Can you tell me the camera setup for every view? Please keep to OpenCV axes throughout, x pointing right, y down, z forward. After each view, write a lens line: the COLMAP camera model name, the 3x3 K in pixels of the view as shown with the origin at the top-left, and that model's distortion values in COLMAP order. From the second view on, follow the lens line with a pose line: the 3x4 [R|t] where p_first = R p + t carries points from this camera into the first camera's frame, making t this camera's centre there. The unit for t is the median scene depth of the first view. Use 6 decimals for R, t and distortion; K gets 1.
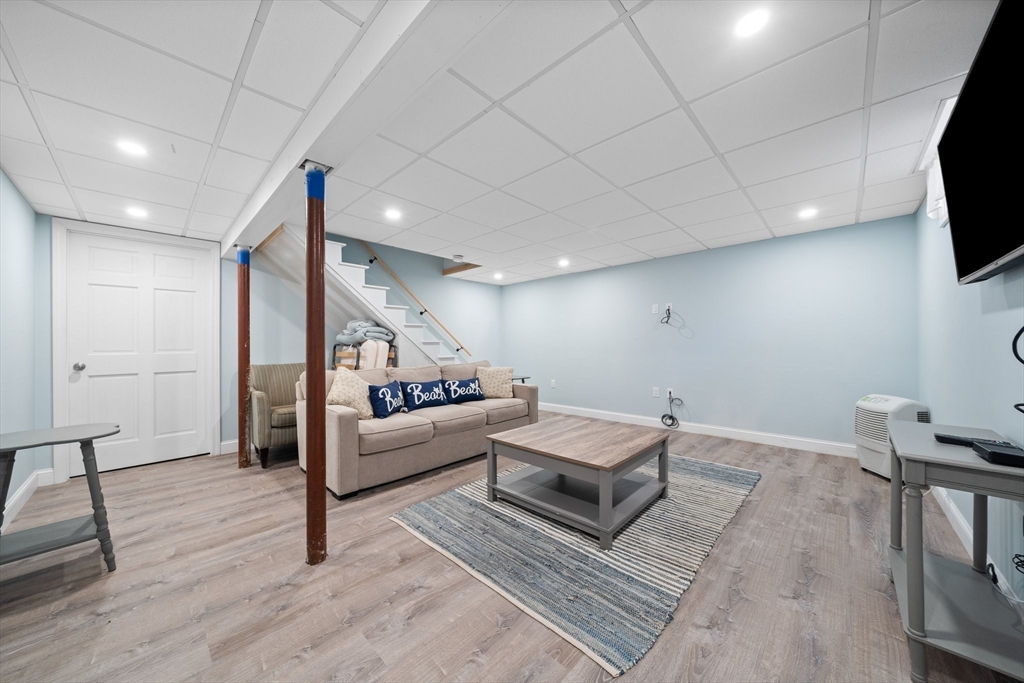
lens RADIAL K [[351.4, 0, 504.4], [0, 351.4, 345.1], [0, 0, 1]] dist [-0.004829, -0.000013]
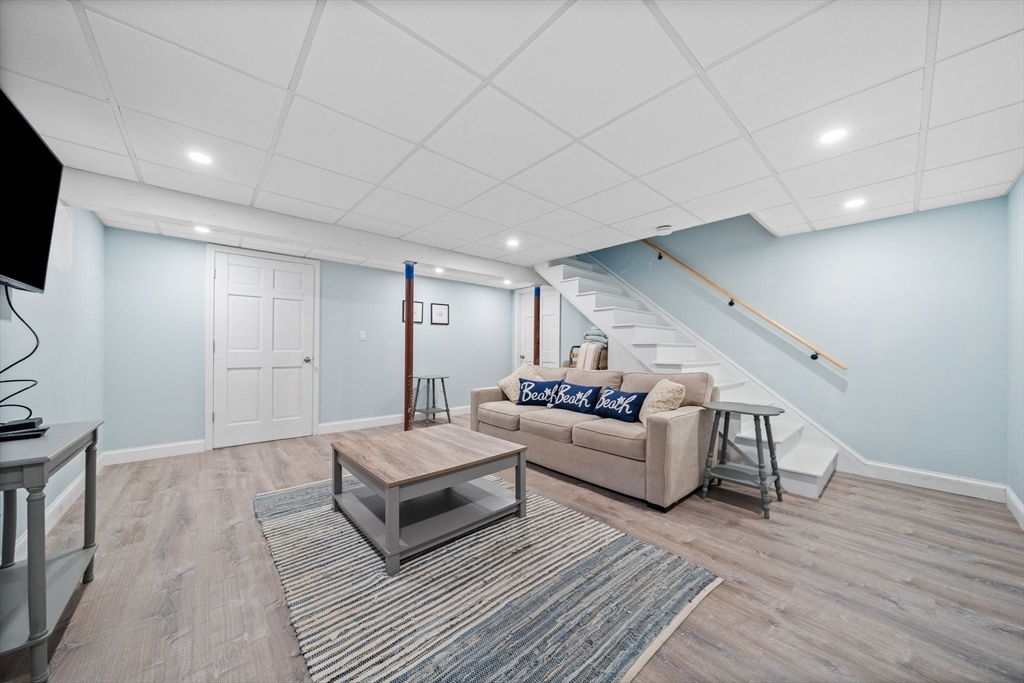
lens RADIAL K [[351.4, 0, 505.4], [0, 351.4, 342.0], [0, 0, 1]] dist [-0.004829, -0.000013]
pose [[-0.087050, -0.010945, -0.996144, 1.025010], [-0.005020, 0.999932, -0.010548, -0.008224], [0.996191, 0.004083, -0.087099, 1.172203]]
